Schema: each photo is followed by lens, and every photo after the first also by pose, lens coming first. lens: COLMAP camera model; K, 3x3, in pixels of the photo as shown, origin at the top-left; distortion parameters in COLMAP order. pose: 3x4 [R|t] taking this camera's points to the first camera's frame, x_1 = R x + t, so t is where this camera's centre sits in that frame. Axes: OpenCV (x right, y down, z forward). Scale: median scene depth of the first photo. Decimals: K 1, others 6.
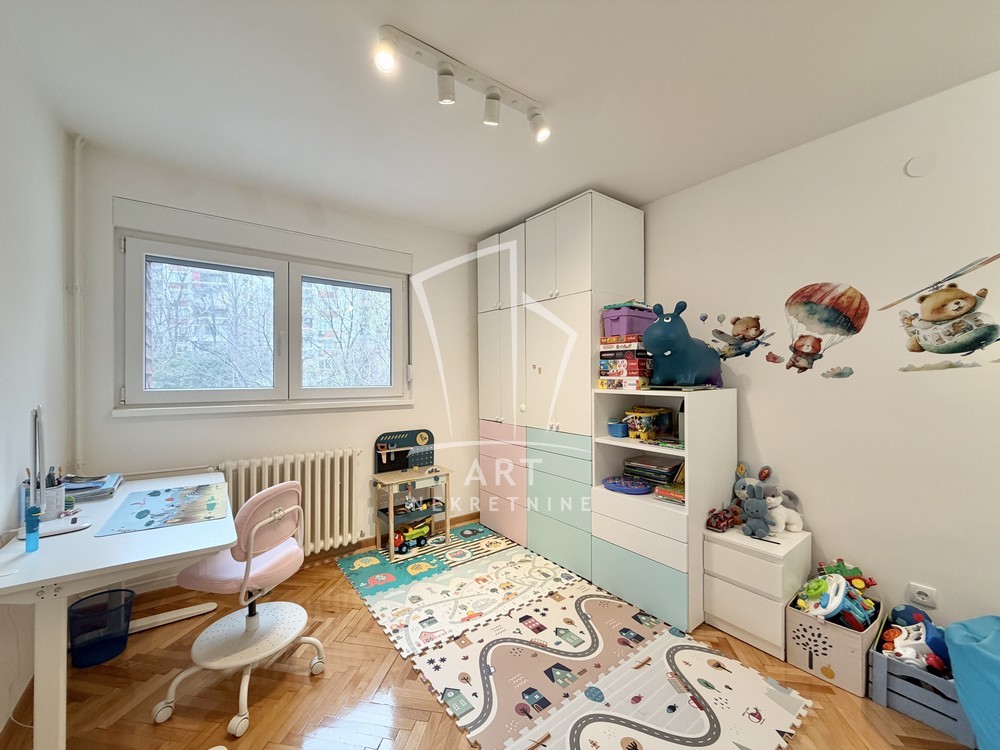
lens RADIAL K [[397.8, 0, 495.6], [0, 397.8, 376.8], [0, 0, 1]] dist [-0.001230, -0.000024]
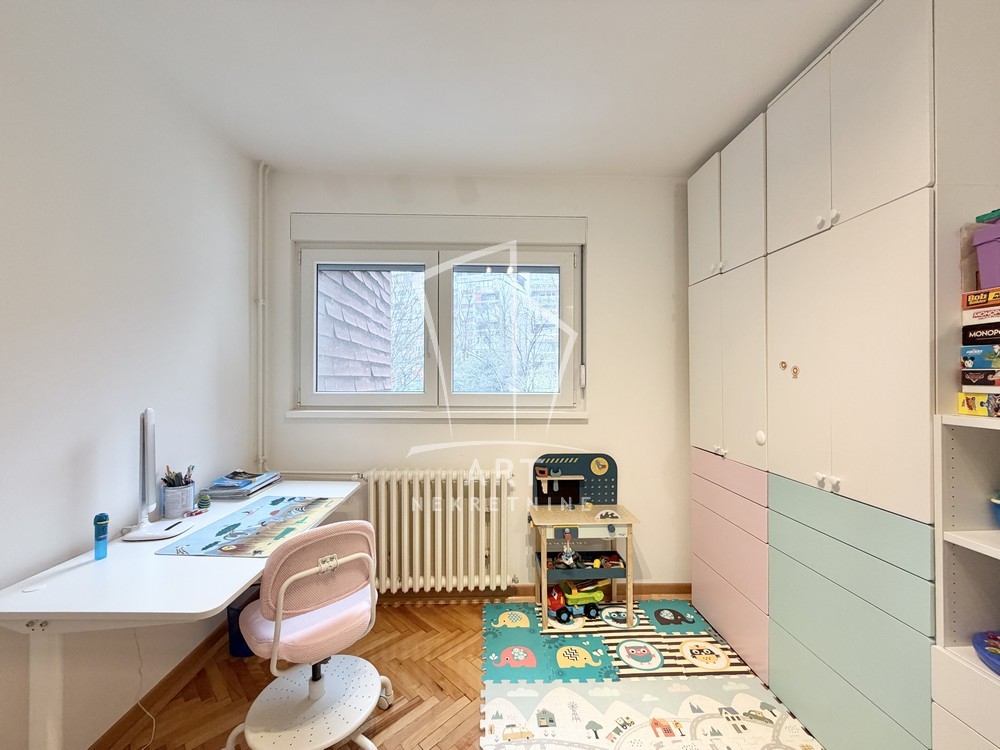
lens RADIAL K [[397.8, 0, 495.6], [0, 397.8, 376.8], [0, 0, 1]] dist [-0.001230, -0.000024]
pose [[0.819780, 0.001809, -0.572676, 0.099135], [-0.004457, 0.999985, -0.003221, -0.006702], [0.572661, 0.005193, 0.819776, 0.375834]]
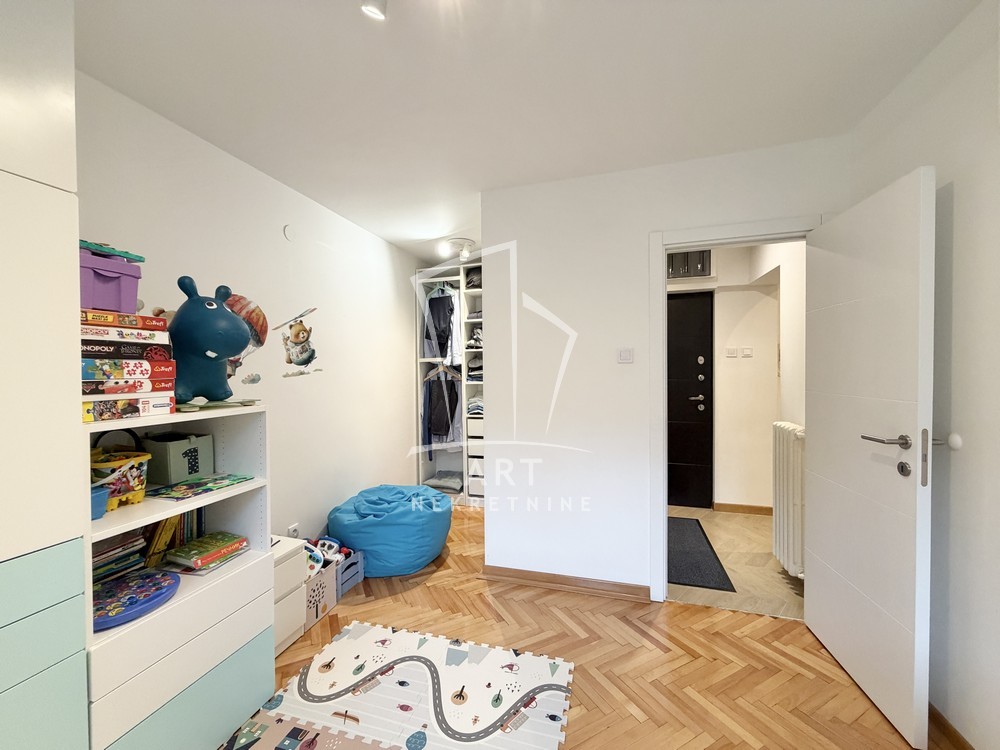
lens RADIAL K [[397.8, 0, 495.6], [0, 397.8, 376.8], [0, 0, 1]] dist [-0.001230, -0.000024]
pose [[-0.594626, -0.009541, 0.803946, -0.369569], [0.012347, 0.999703, 0.020997, -0.025625], [-0.803908, 0.022411, -0.594332, 0.891284]]
